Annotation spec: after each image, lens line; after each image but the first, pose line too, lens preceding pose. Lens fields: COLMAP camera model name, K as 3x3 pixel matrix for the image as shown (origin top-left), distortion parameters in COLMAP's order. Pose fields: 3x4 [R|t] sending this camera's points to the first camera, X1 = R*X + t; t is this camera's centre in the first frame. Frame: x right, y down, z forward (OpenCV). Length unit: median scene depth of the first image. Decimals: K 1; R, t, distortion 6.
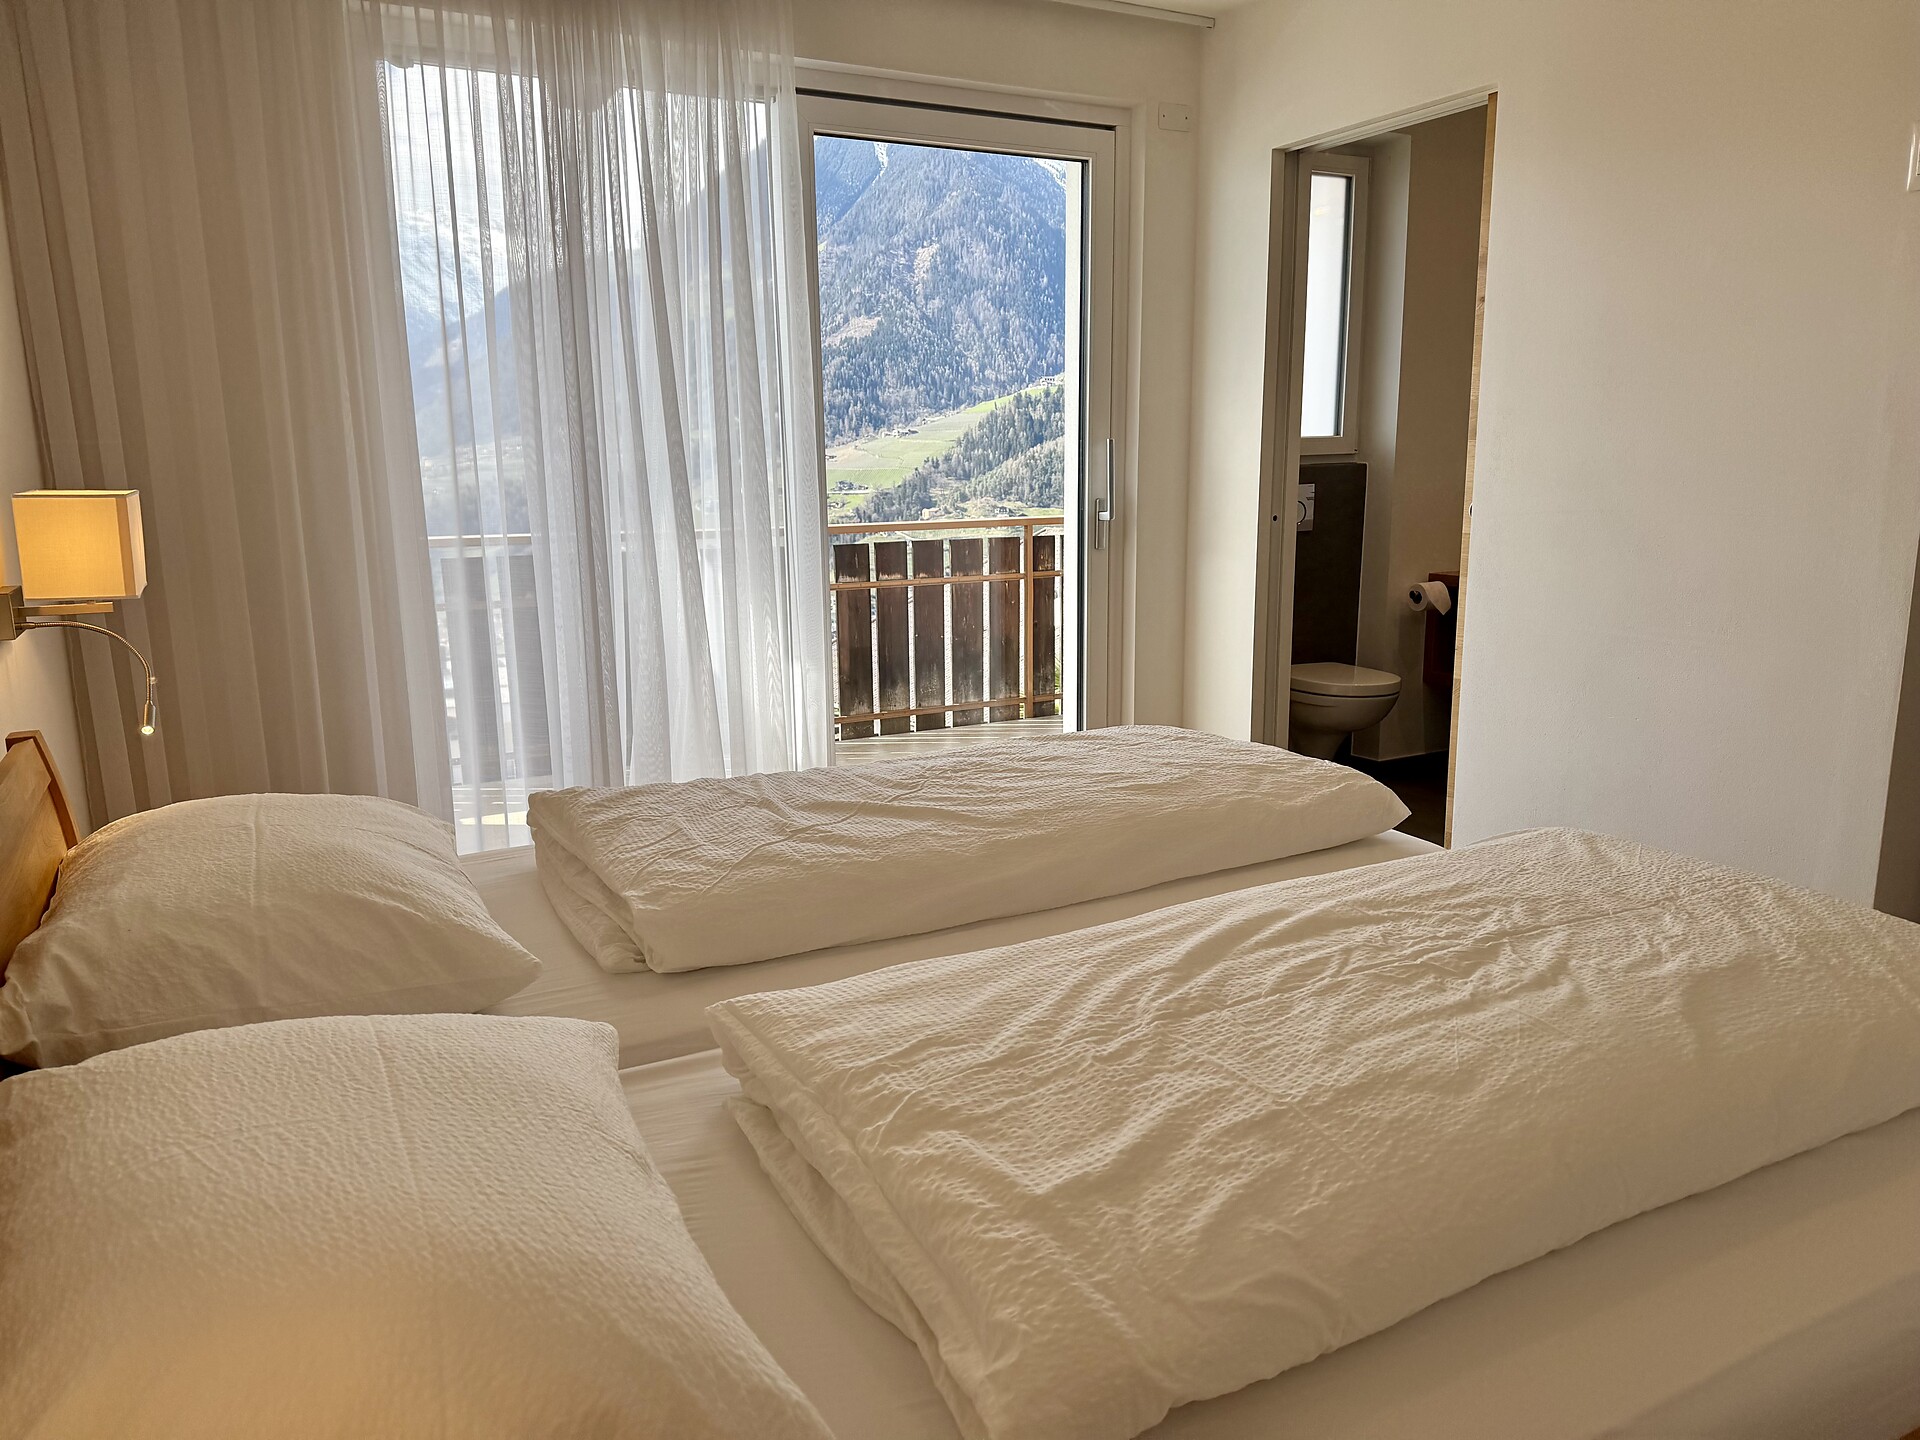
lens RADIAL K [[1340.6, 0, 960.0], [0, 1340.6, 720.0], [0, 0, 1]] dist [0.032461, -0.002737]
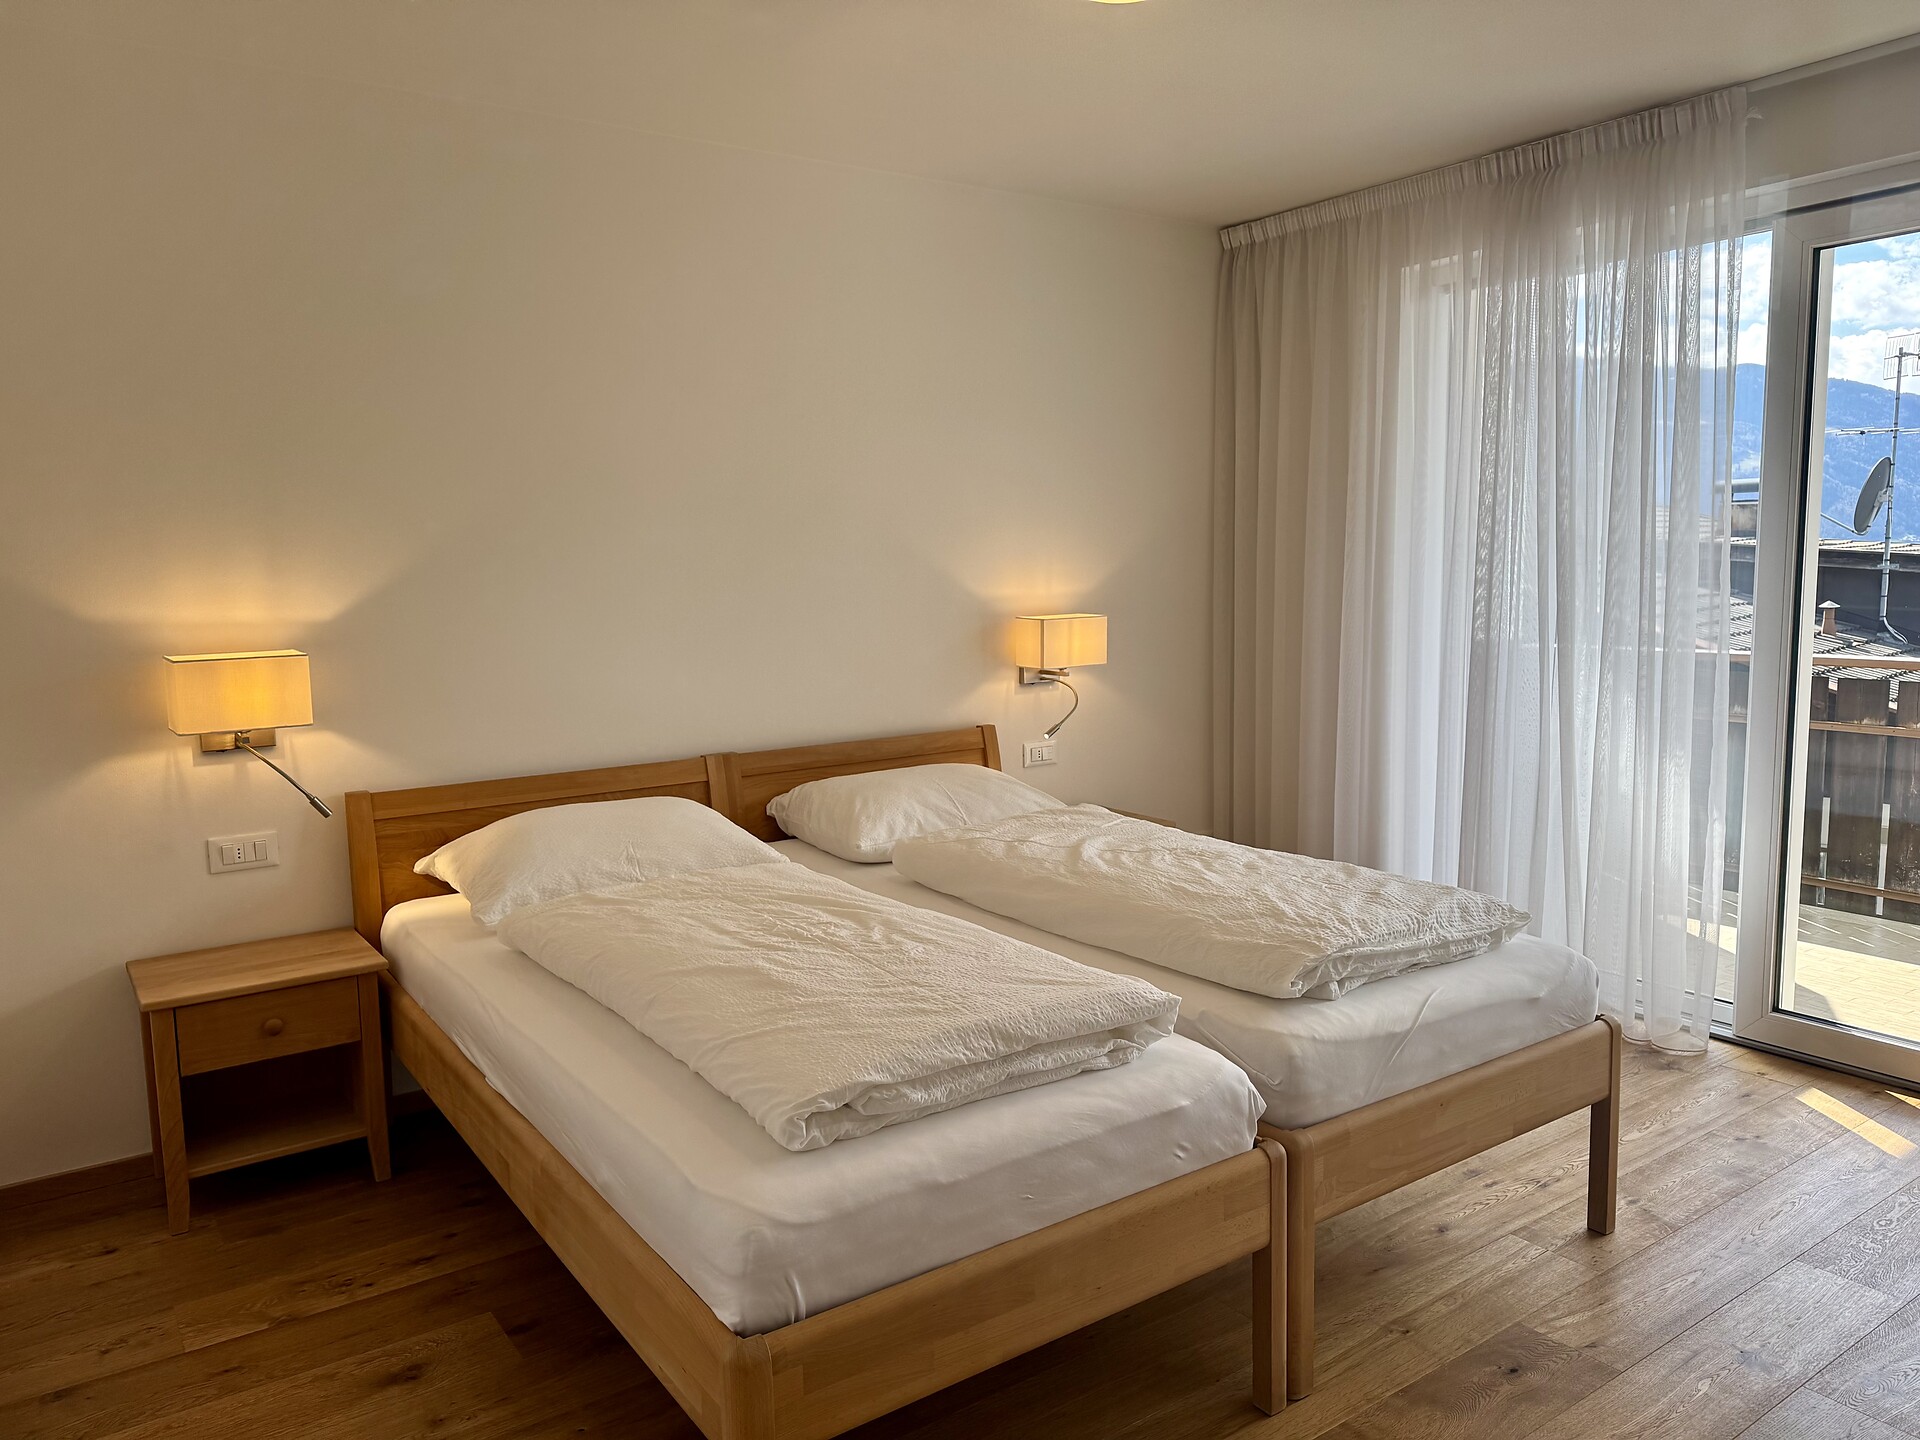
lens RADIAL K [[1340.6, 0, 960.0], [0, 1340.6, 720.0], [0, 0, 1]] dist [0.032461, -0.002737]
pose [[0.127212, 0.125619, -0.983889, 2.017135], [-0.183737, 0.977765, 0.101080, -0.290503], [0.974709, 0.167918, 0.147465, 0.921567]]
